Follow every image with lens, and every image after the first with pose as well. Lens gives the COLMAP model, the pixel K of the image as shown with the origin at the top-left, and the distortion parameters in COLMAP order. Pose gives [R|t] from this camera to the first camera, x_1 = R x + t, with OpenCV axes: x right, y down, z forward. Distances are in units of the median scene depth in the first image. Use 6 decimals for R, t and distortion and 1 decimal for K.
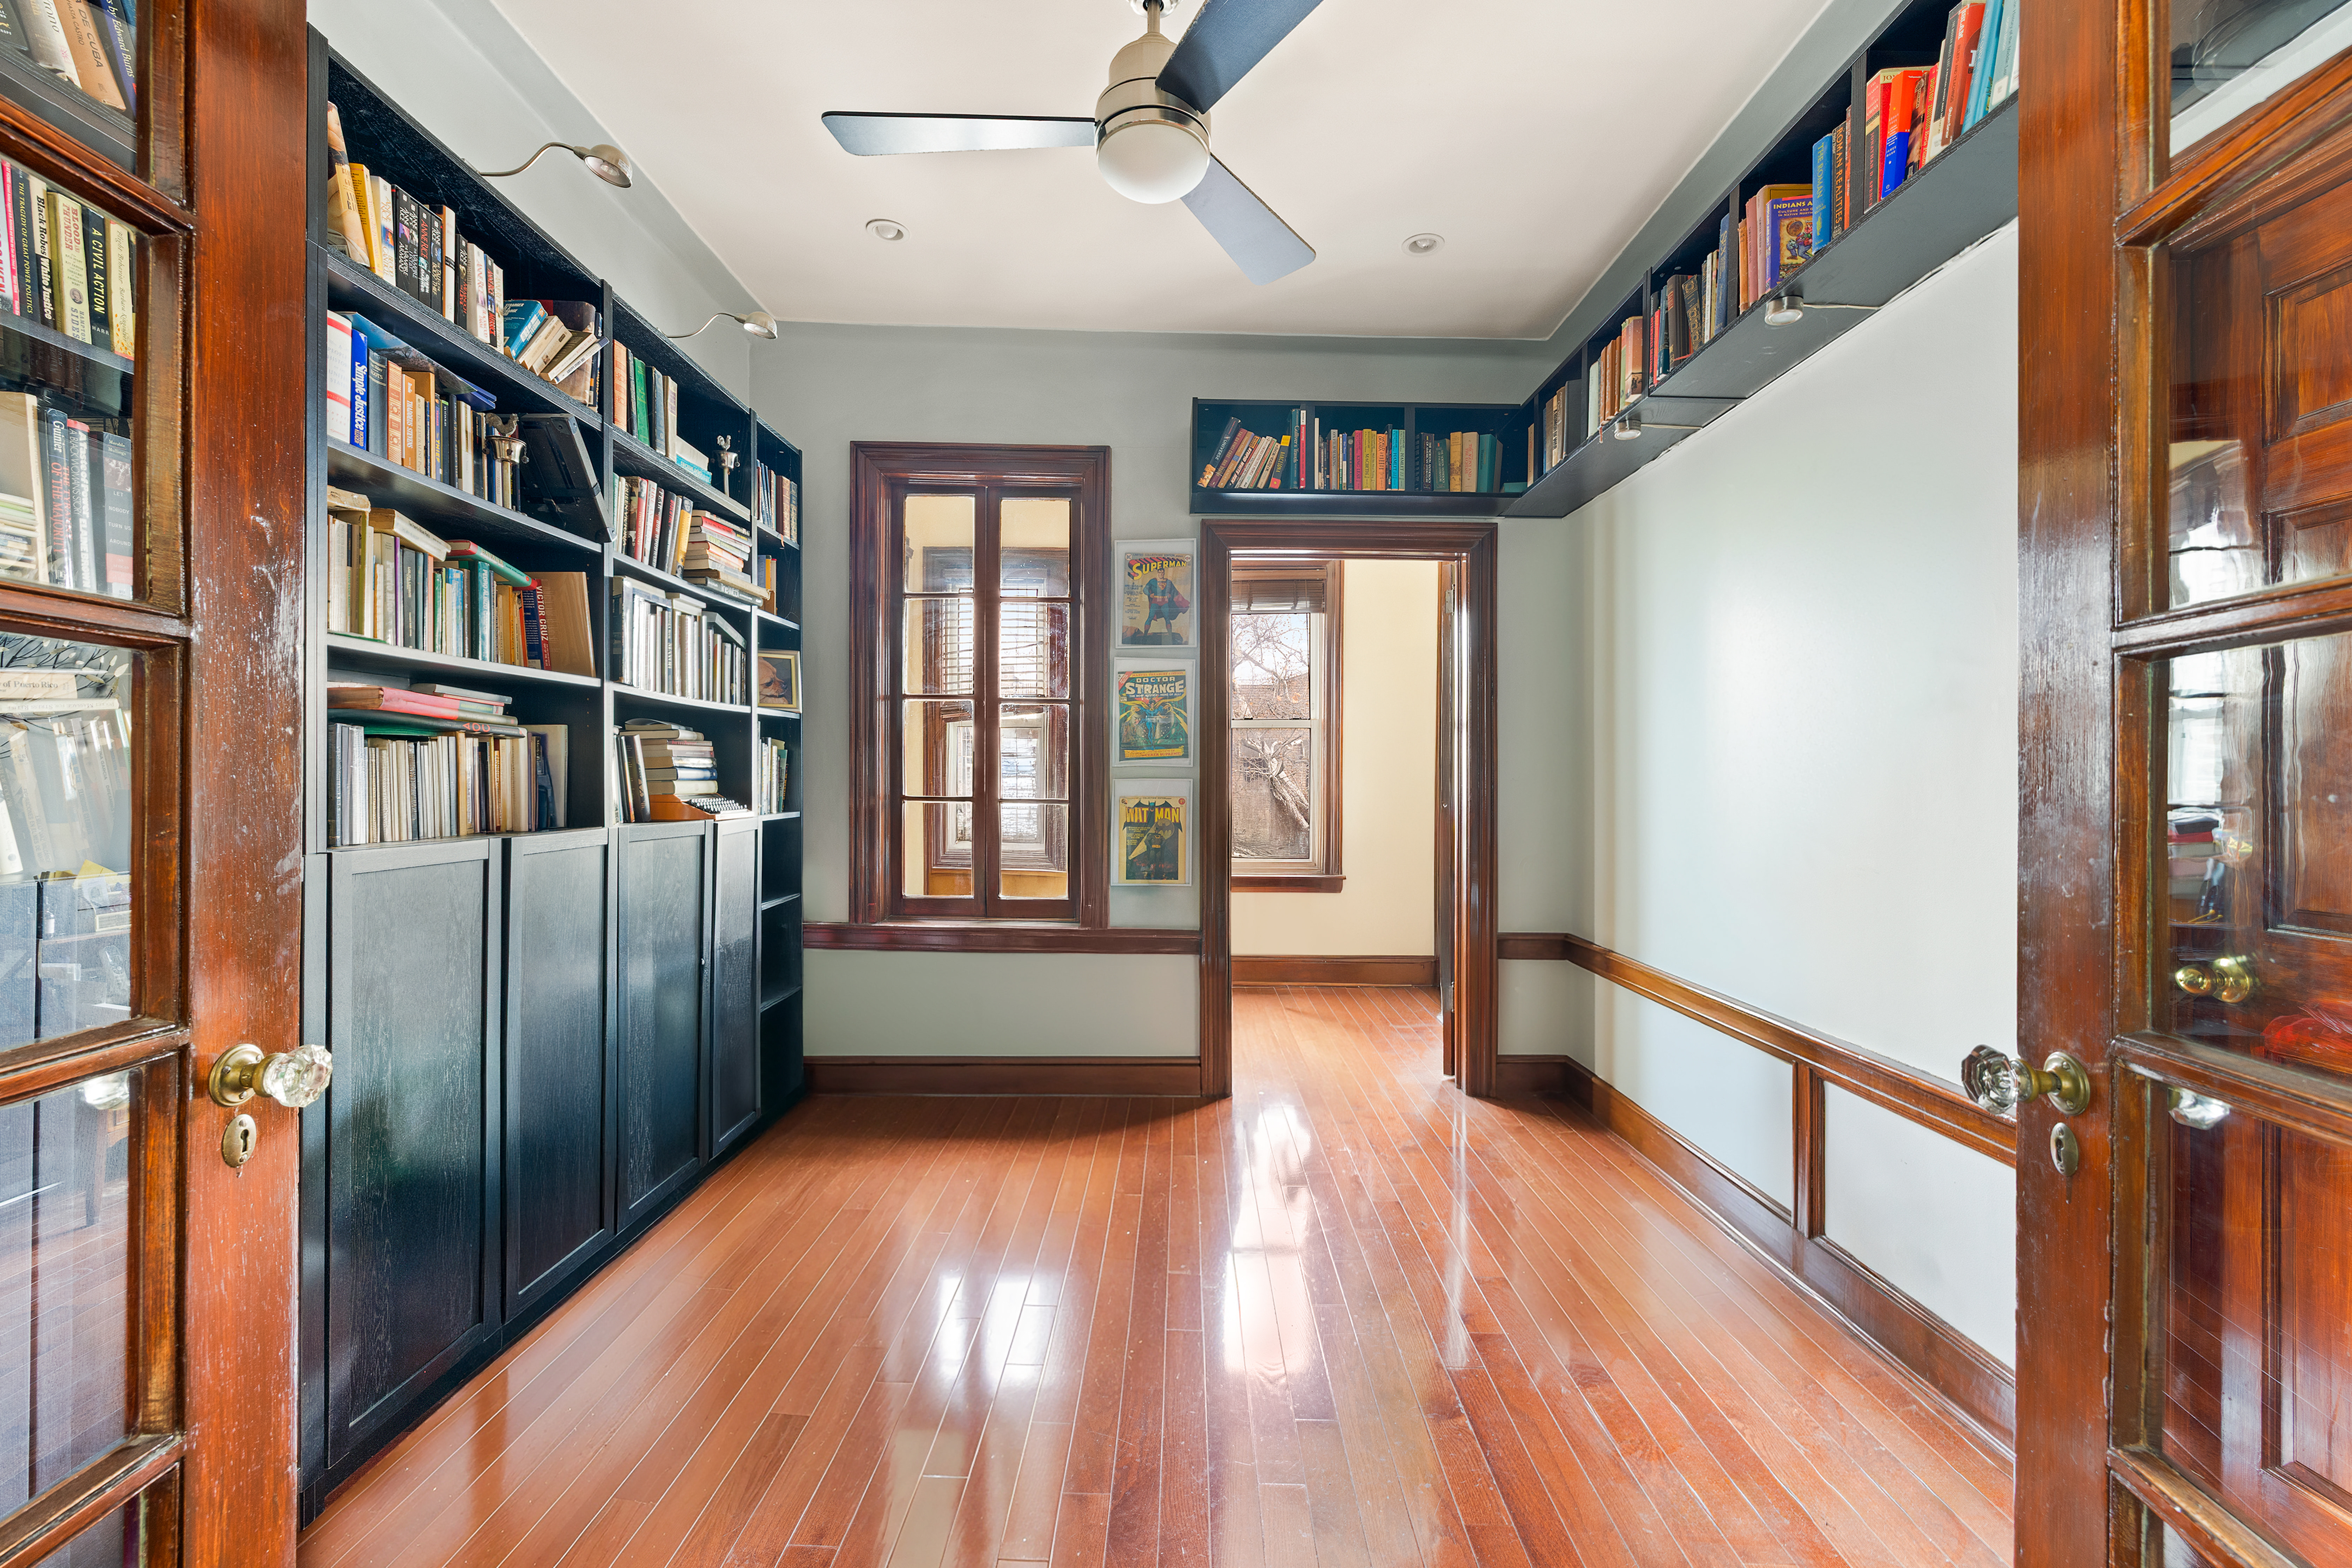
lens RADIAL K [[998.2, 0, 1165.3], [0, 998.2, 781.8], [0, 0, 1]] dist [-0.004659, -0.000313]
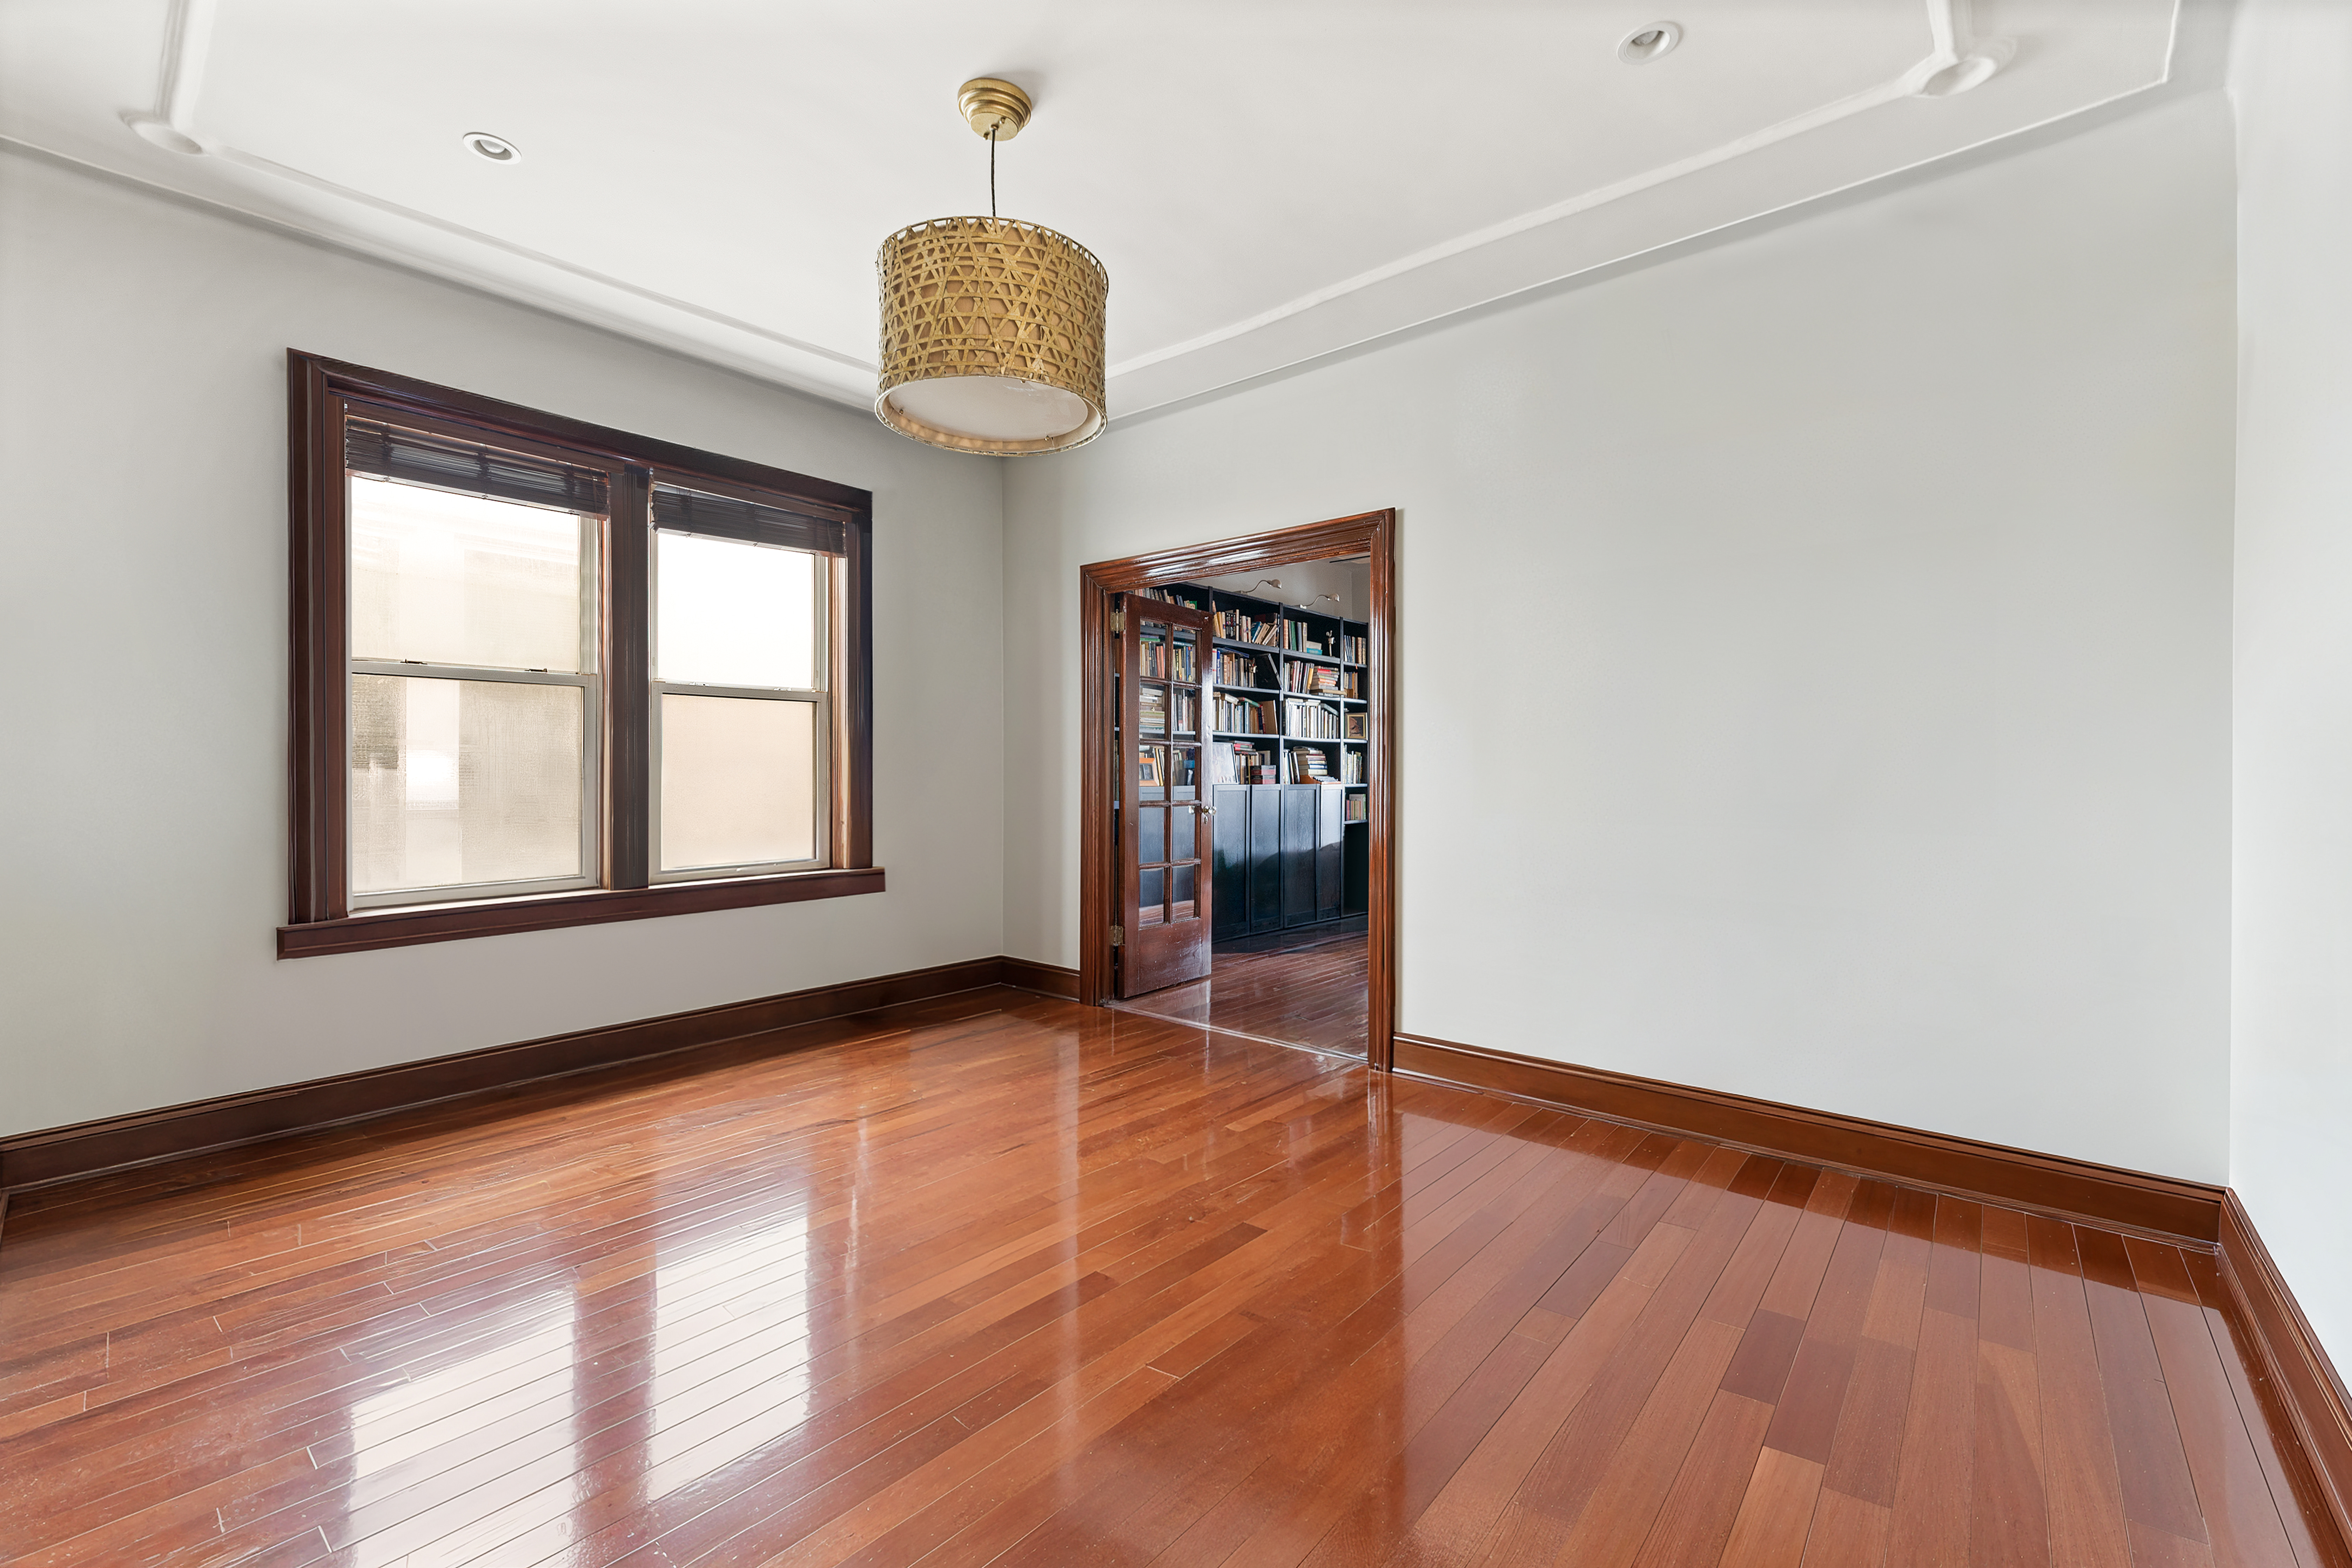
lens RADIAL K [[998.2, 0, 1164.4], [0, 998.2, 783.2], [0, 0, 1]] dist [-0.004659, -0.000313]
pose [[0.760917, -0.002914, -0.648843, 1.075112], [-0.000384, 0.999988, -0.004942, 0.056286], [0.648850, 0.004010, 0.760906, -1.452773]]
